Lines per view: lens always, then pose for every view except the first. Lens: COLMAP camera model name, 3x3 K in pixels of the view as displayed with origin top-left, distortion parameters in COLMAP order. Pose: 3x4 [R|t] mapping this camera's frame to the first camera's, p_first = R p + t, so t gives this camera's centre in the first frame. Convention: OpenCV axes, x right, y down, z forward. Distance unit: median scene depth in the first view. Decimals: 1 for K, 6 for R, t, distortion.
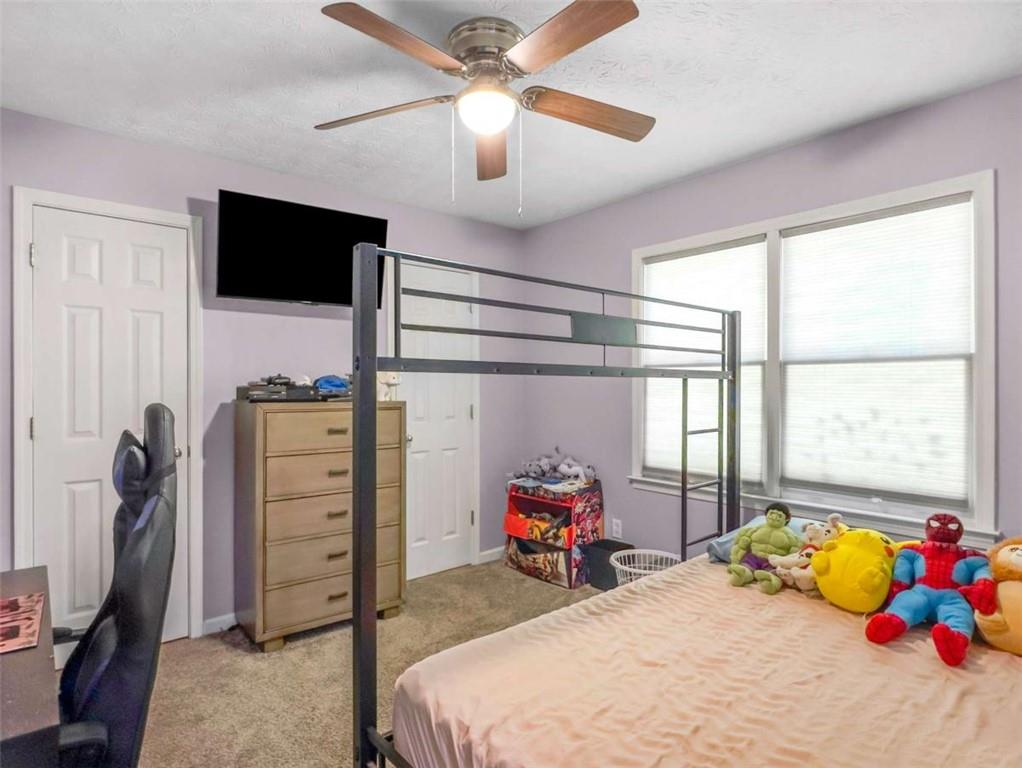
lens RADIAL K [[565.0, 0, 511.0], [0, 565.0, 384.0], [0, 0, 1]] dist [-0.001951, -0.000350]
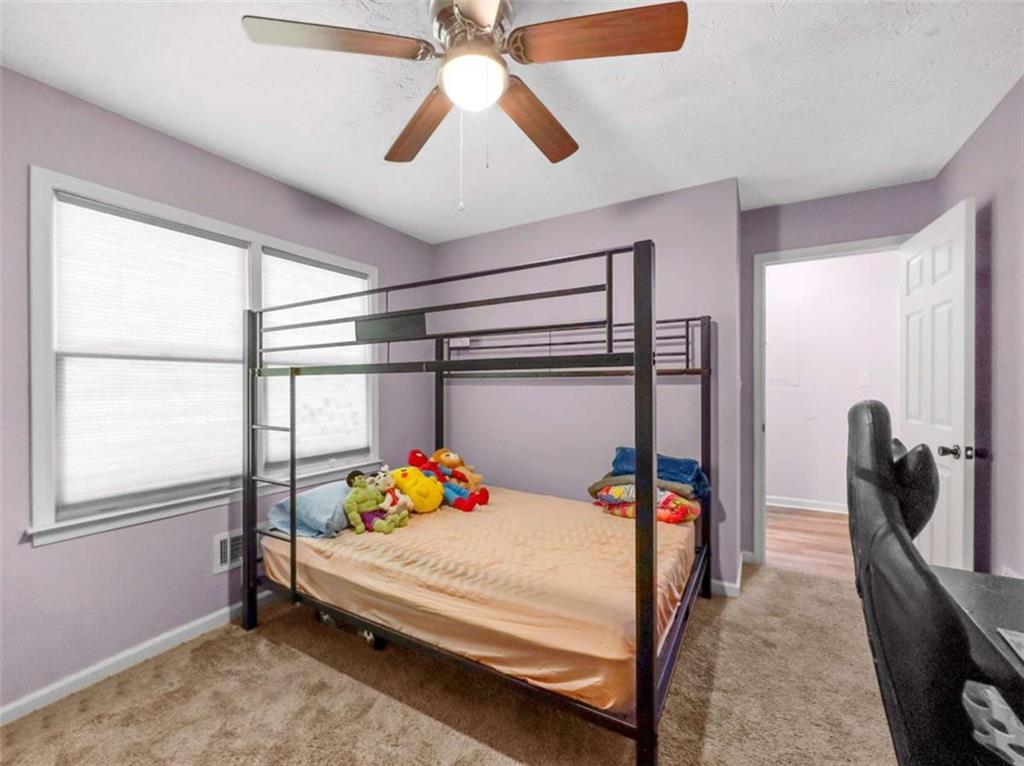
lens RADIAL K [[427.9, 0, 512.0], [0, 427.9, 383.0], [0, 0, 1]] dist [-0.000812, -0.000086]
pose [[-0.327443, 0.000936, 0.944871, -0.566333], [-0.001497, 0.999998, -0.001510, 0.003895], [-0.944870, -0.001909, -0.327440, 0.918593]]
